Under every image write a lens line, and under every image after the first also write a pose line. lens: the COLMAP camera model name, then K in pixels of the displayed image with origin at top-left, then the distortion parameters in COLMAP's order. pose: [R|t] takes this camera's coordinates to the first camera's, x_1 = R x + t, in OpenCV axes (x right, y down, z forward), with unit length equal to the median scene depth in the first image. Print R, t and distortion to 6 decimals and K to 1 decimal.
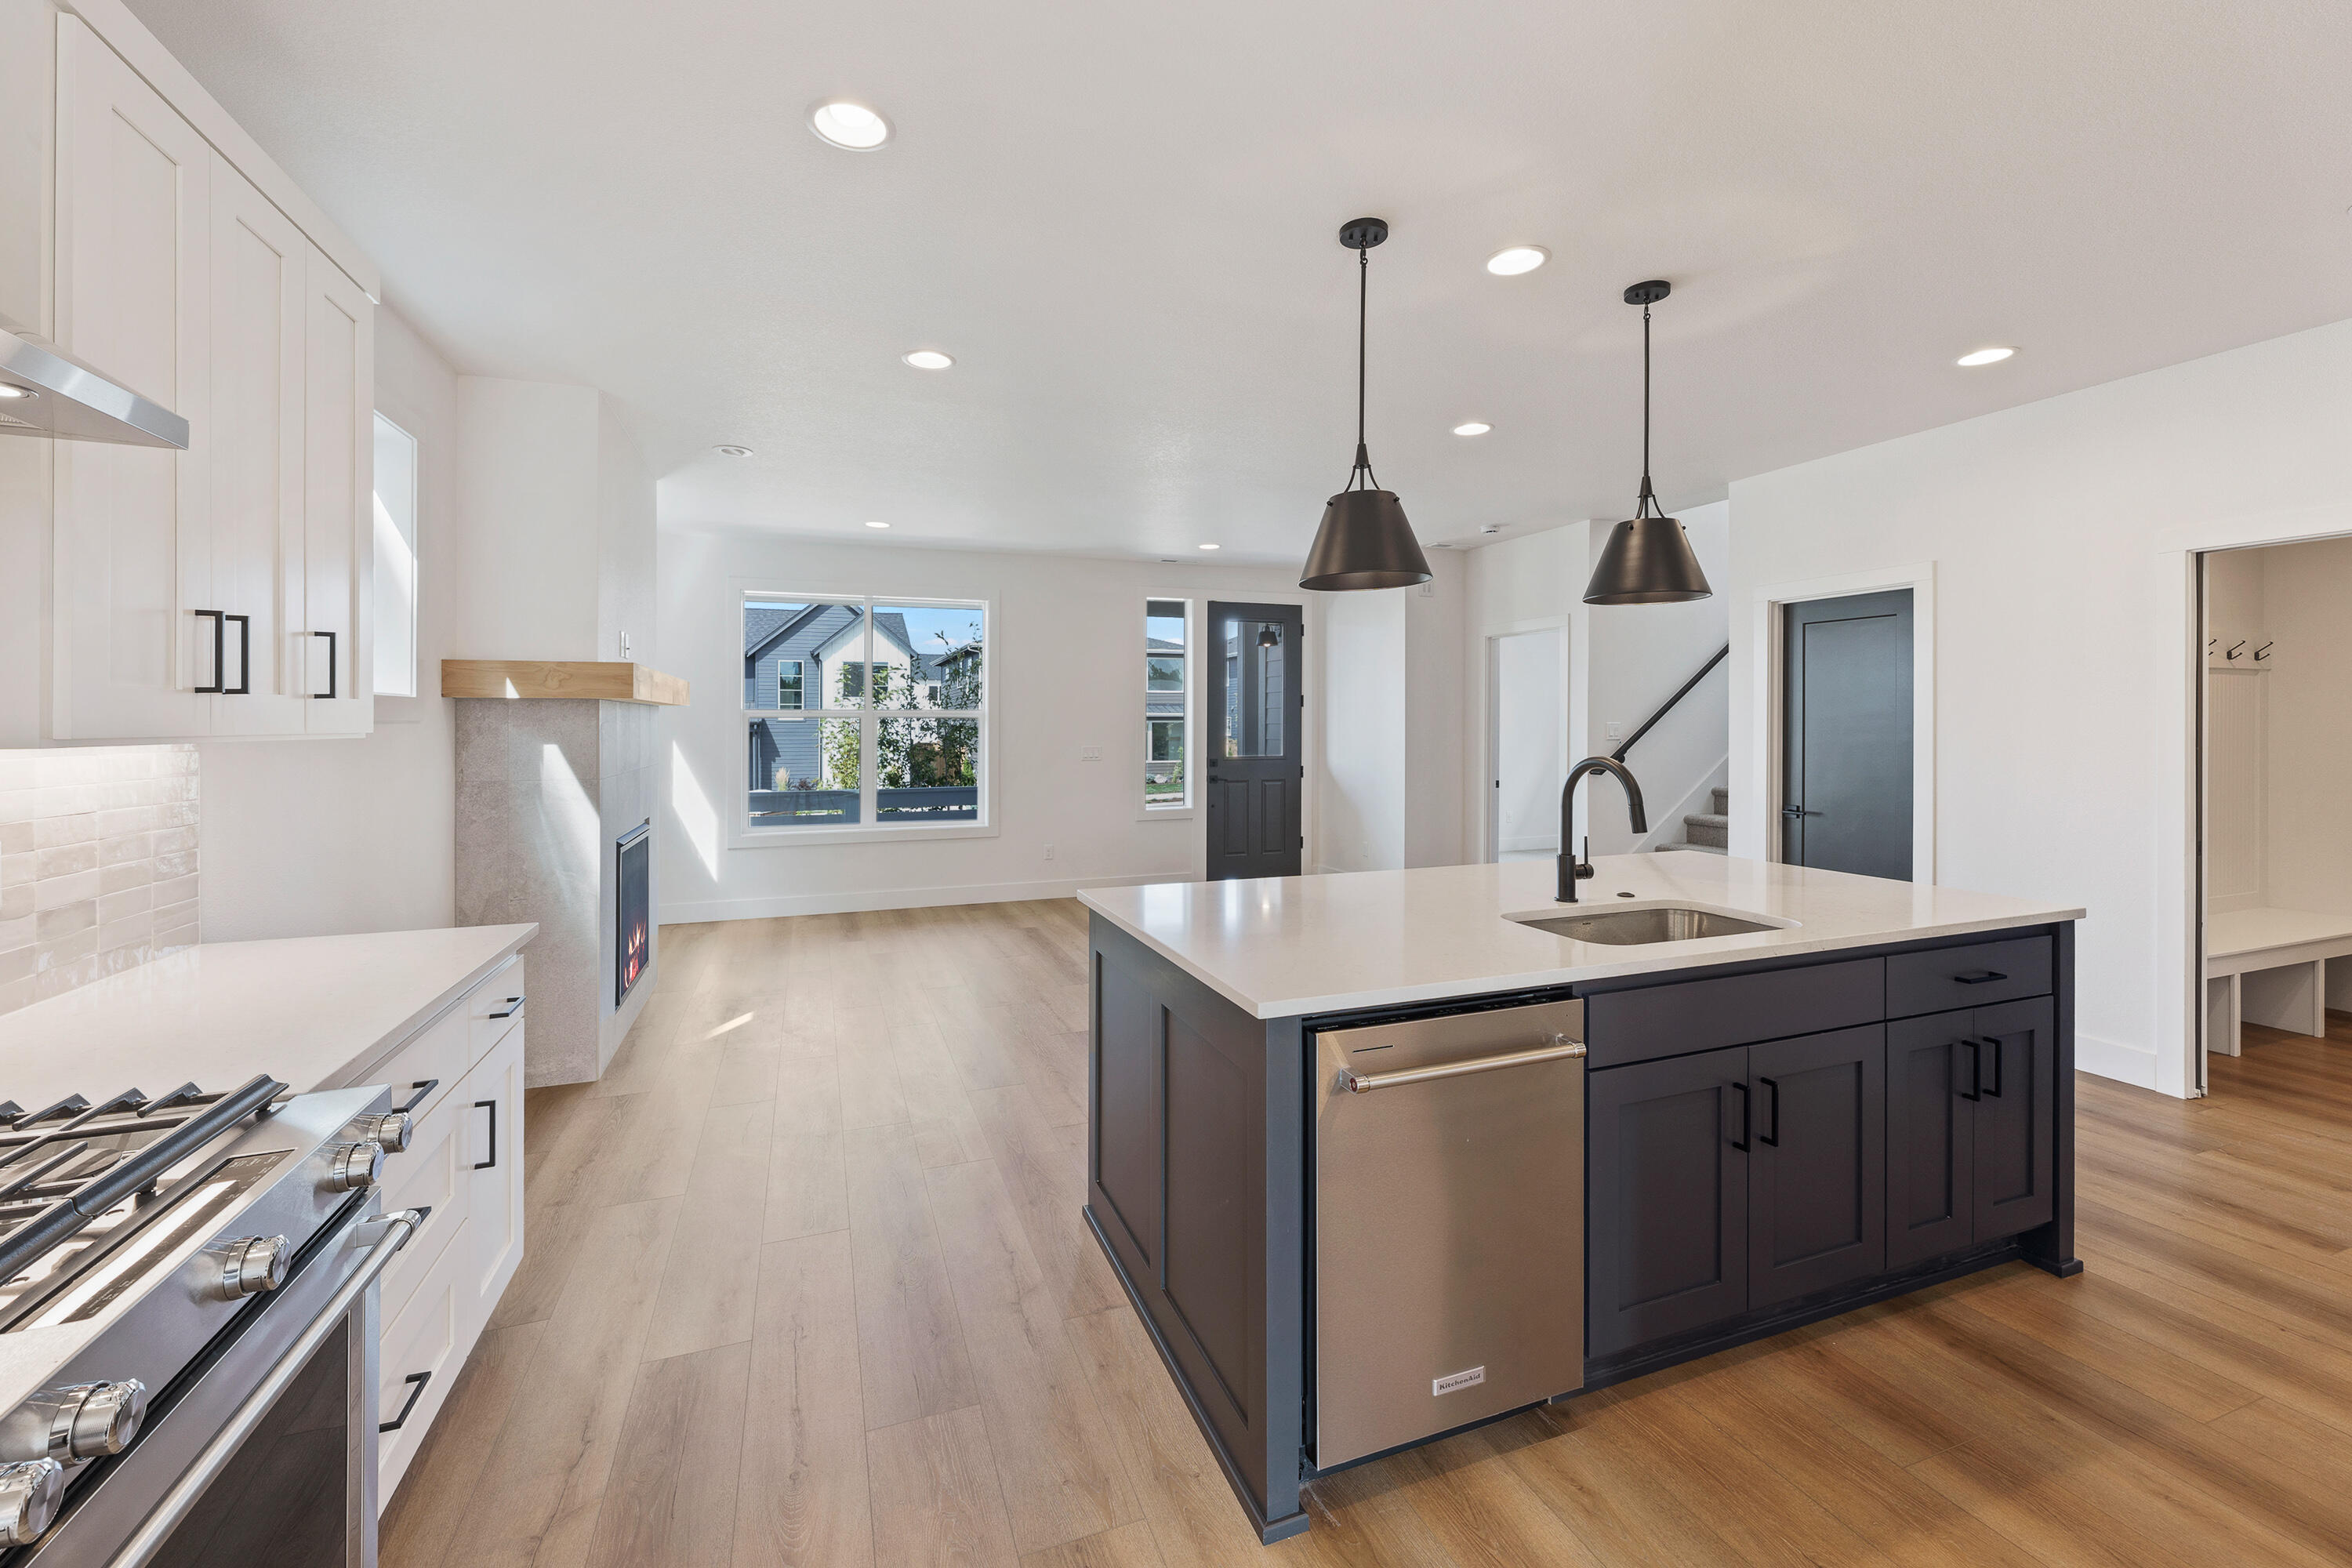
lens RADIAL K [[957.3, 0, 1175.9], [0, 957.3, 721.3], [0, 0, 1]] dist [-0.002595, 0.000690]
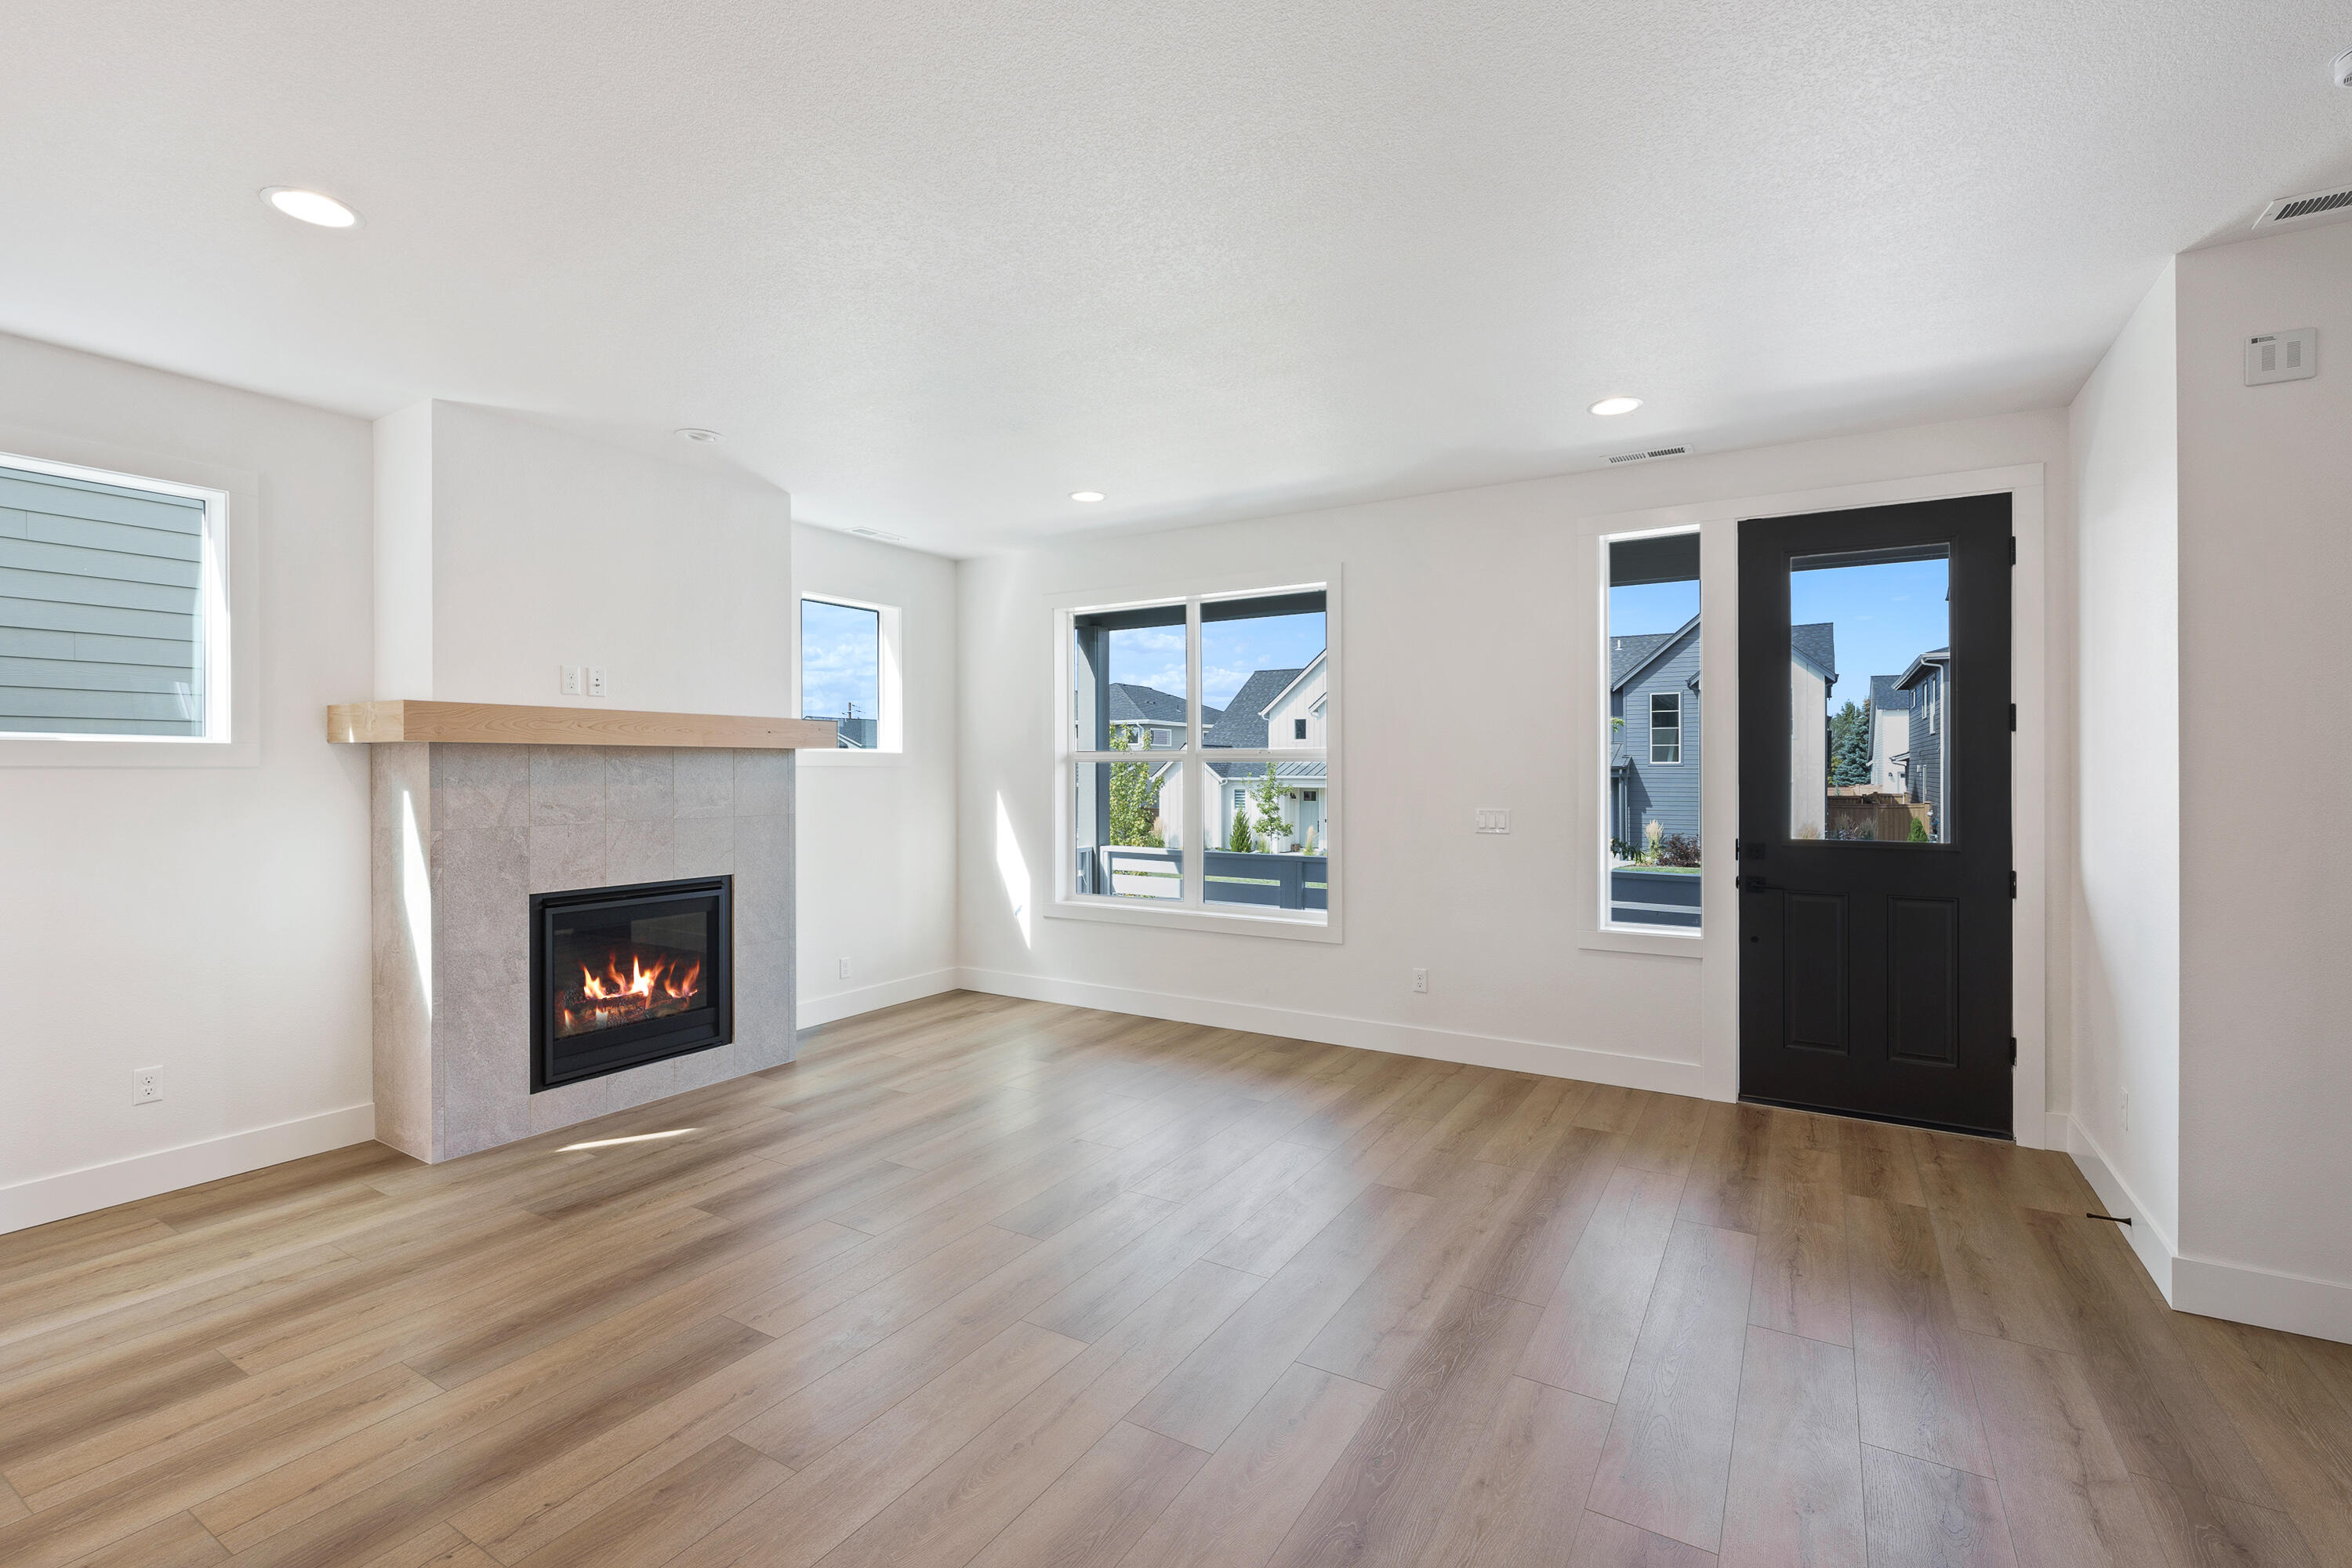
lens RADIAL K [[1051.7, 0, 1174.6], [0, 1051.7, 768.9], [0, 0, 1]] dist [-0.002261, -0.000361]
pose [[0.614587, 0.002438, -0.788845, 0.622266], [0.000614, 0.999993, 0.003569, -0.001141], [0.788849, -0.002678, 0.614582, 0.964593]]
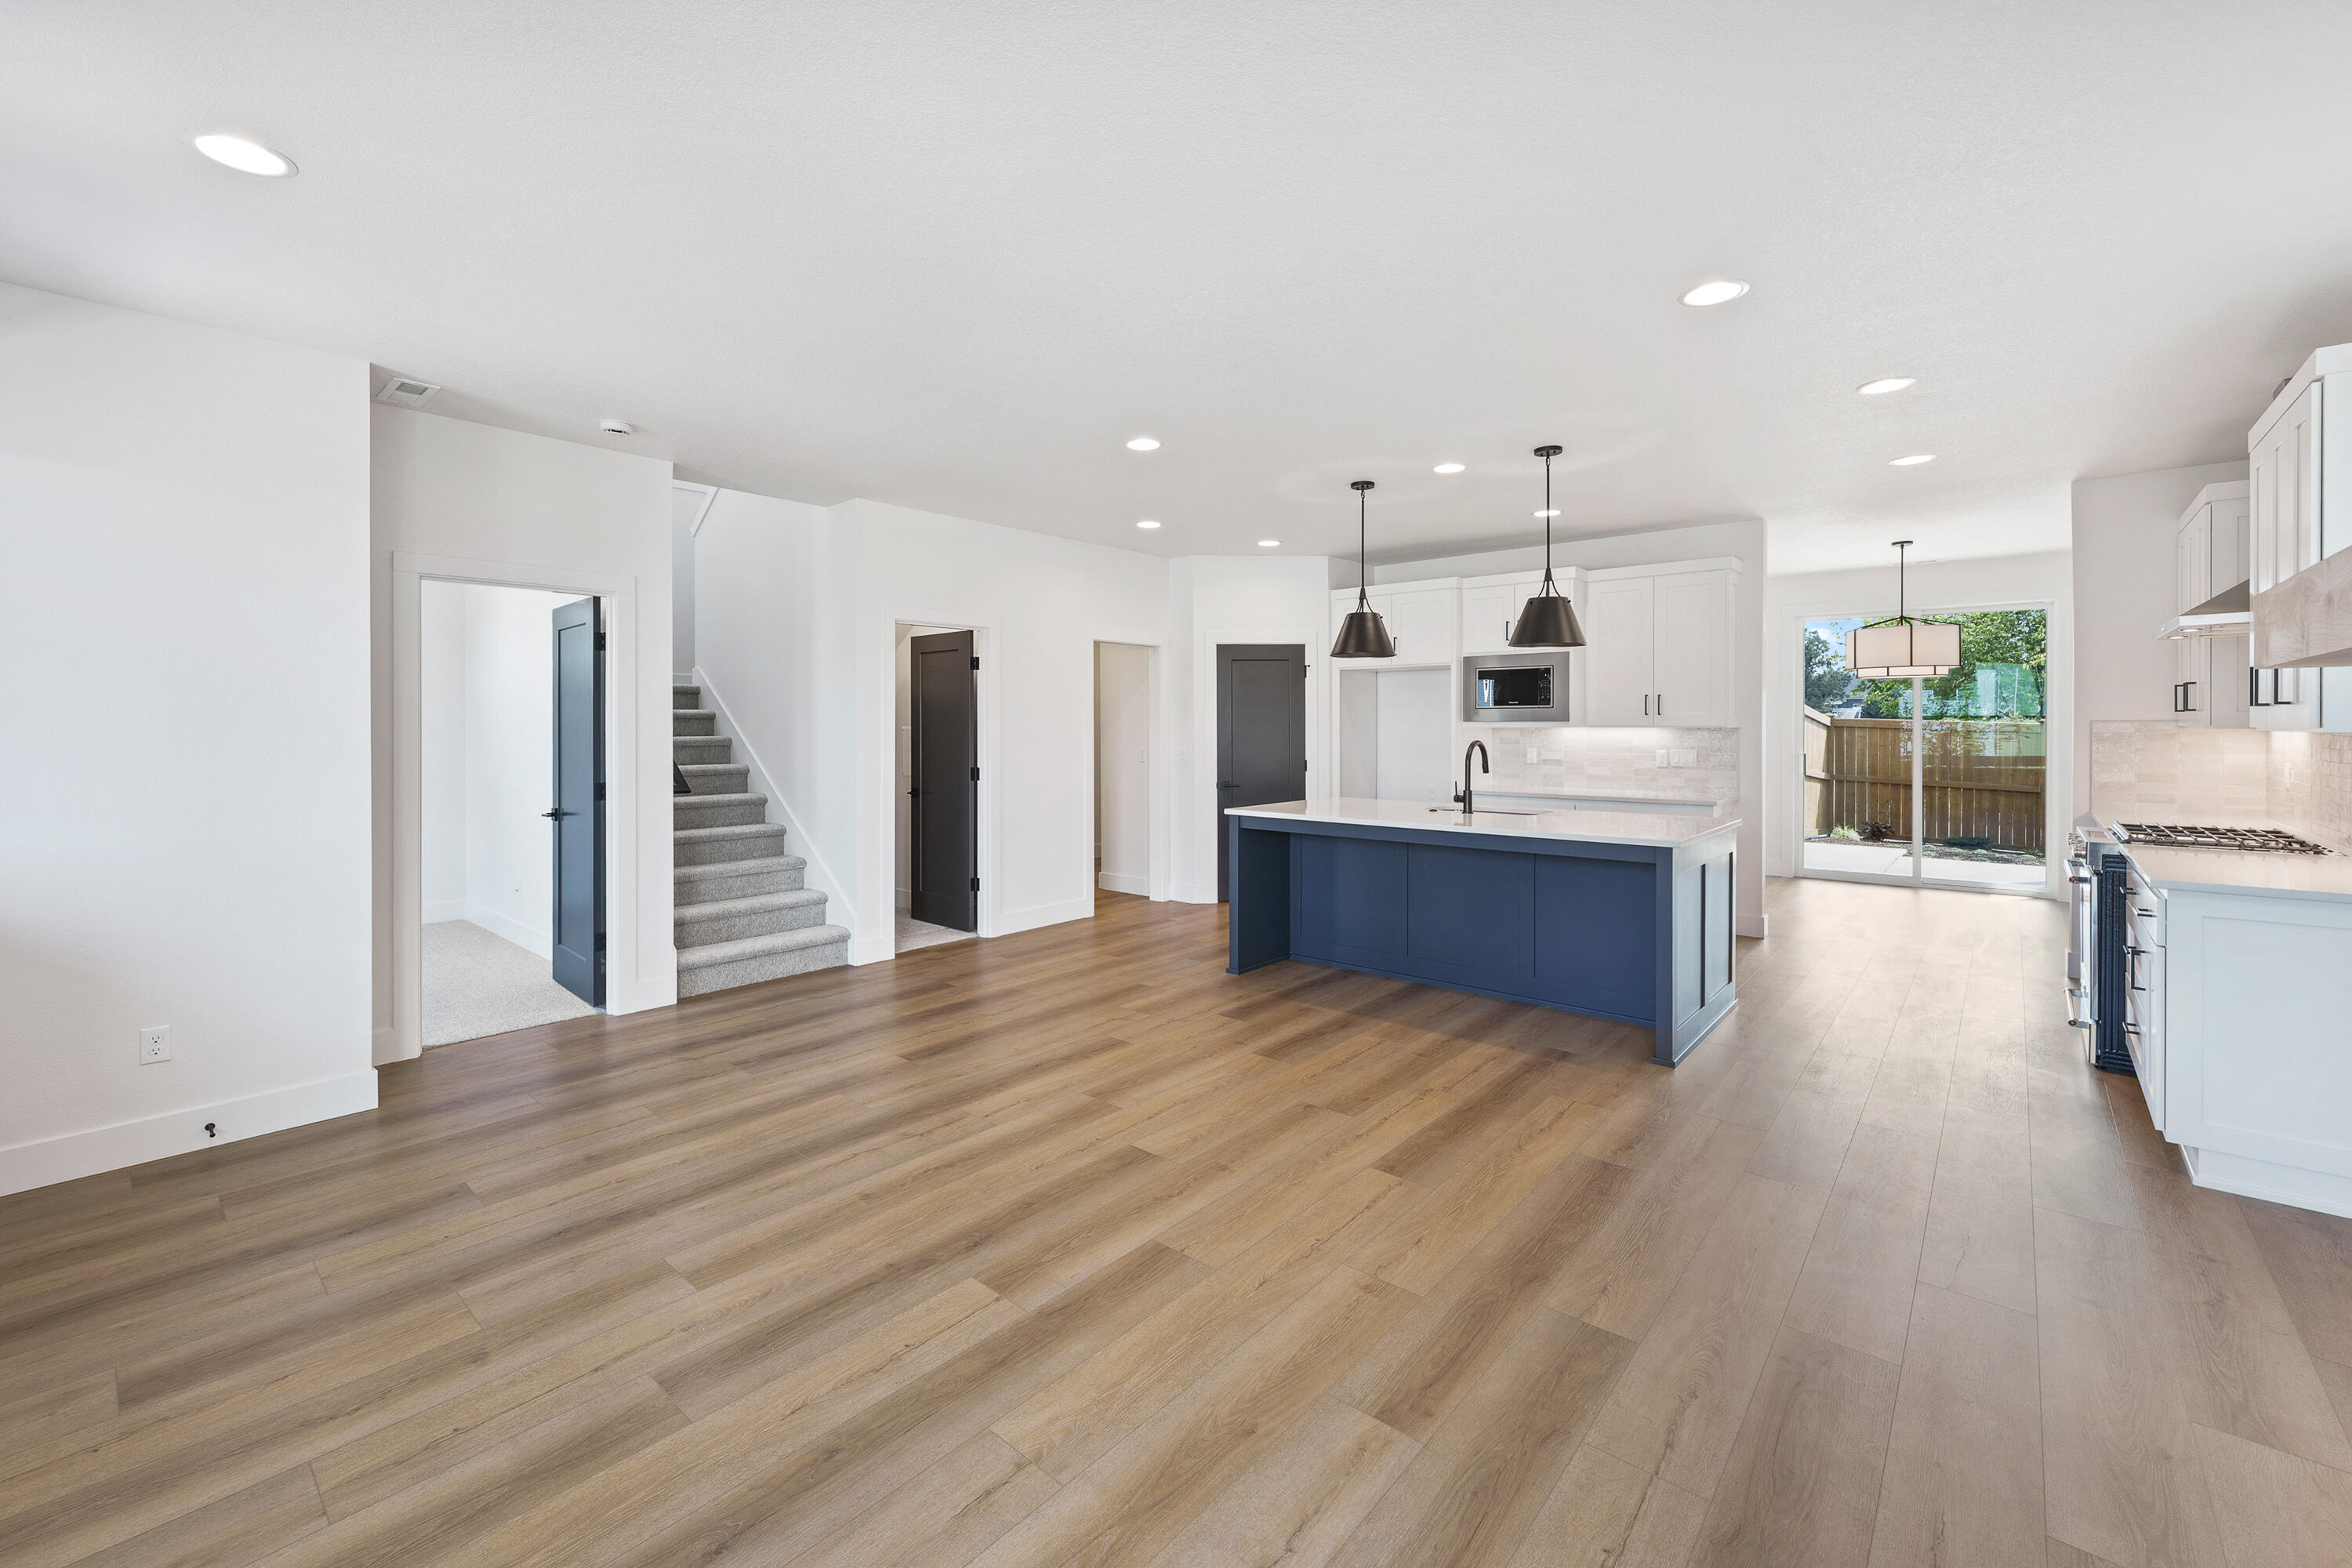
lens RADIAL K [[957.3, 0, 1164.7], [0, 957.3, 729.7], [0, 0, 1]] dist [-0.002595, 0.000690]
pose [[-0.466967, -0.001449, 0.884274, -0.730453], [0.001789, 0.999995, 0.002584, 0.005063], [-0.884273, 0.002789, -0.466962, 1.718132]]
